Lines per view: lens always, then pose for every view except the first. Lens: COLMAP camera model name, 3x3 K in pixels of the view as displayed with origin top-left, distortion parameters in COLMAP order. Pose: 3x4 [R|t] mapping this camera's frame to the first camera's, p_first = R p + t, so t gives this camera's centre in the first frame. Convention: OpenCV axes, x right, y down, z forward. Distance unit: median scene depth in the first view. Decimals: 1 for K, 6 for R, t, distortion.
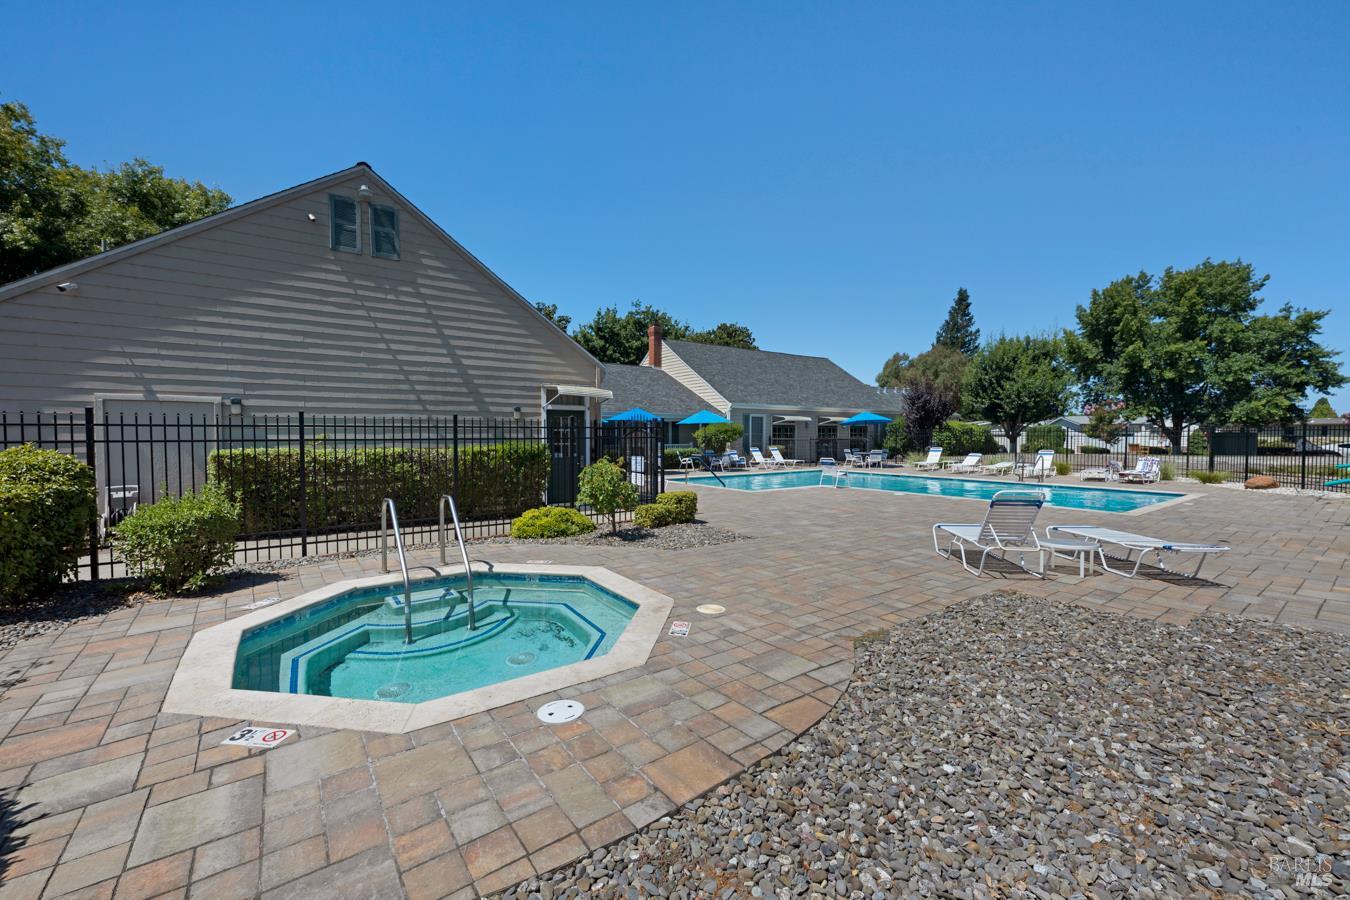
lens RADIAL K [[538.7, 0, 675.3], [0, 538.7, 450.0], [0, 0, 1]] dist [0.002617, -0.000803]
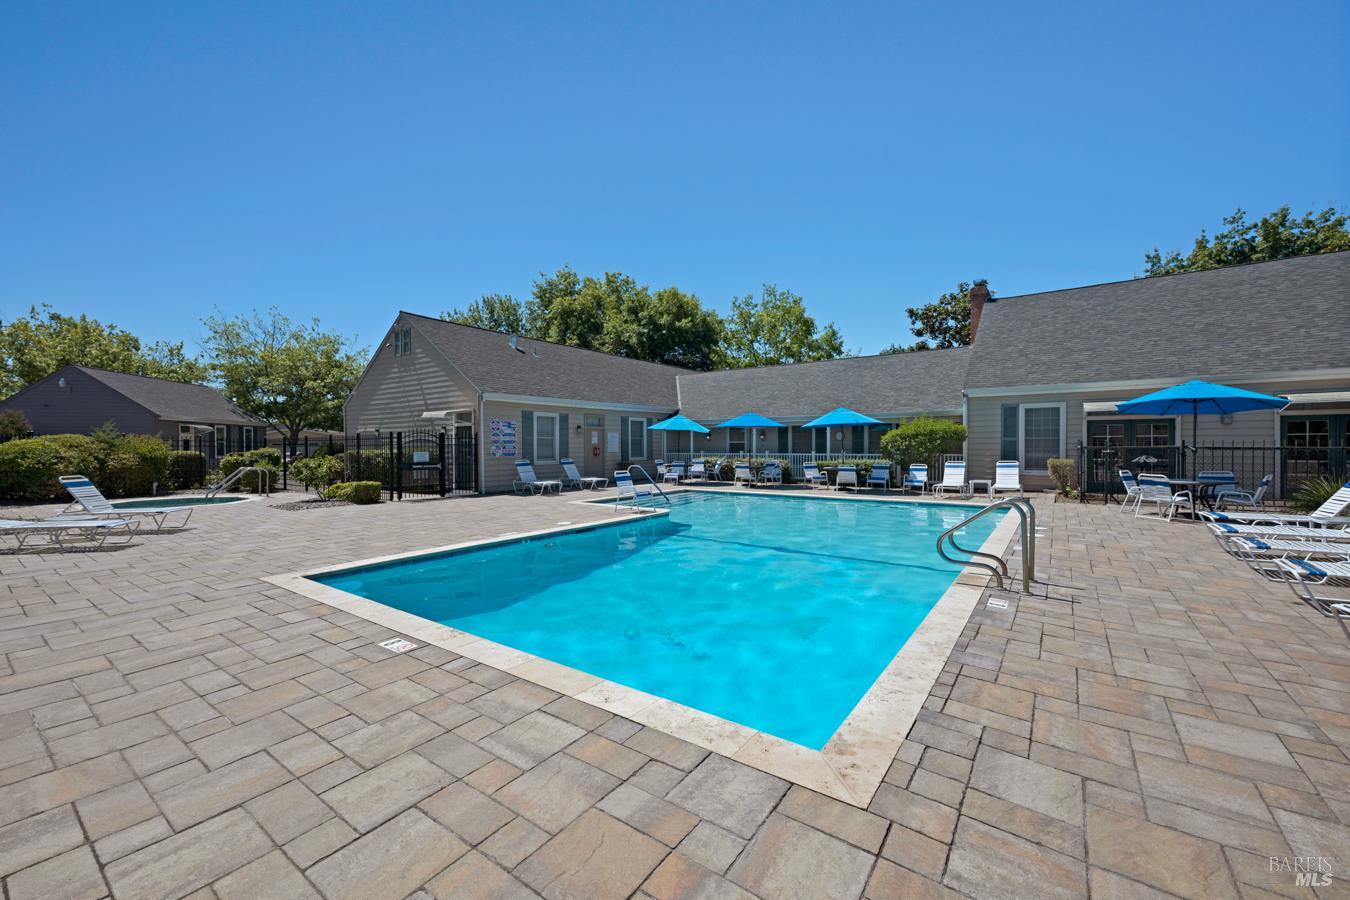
lens RADIAL K [[538.7, 0, 677.6], [0, 538.7, 449.0], [0, 0, 1]] dist [0.002617, -0.000803]
pose [[0.311813, 0.006755, -0.950120, 1.377048], [-0.021328, 0.999773, 0.000109, -0.026505], [0.949904, 0.020231, 0.311886, 1.116427]]
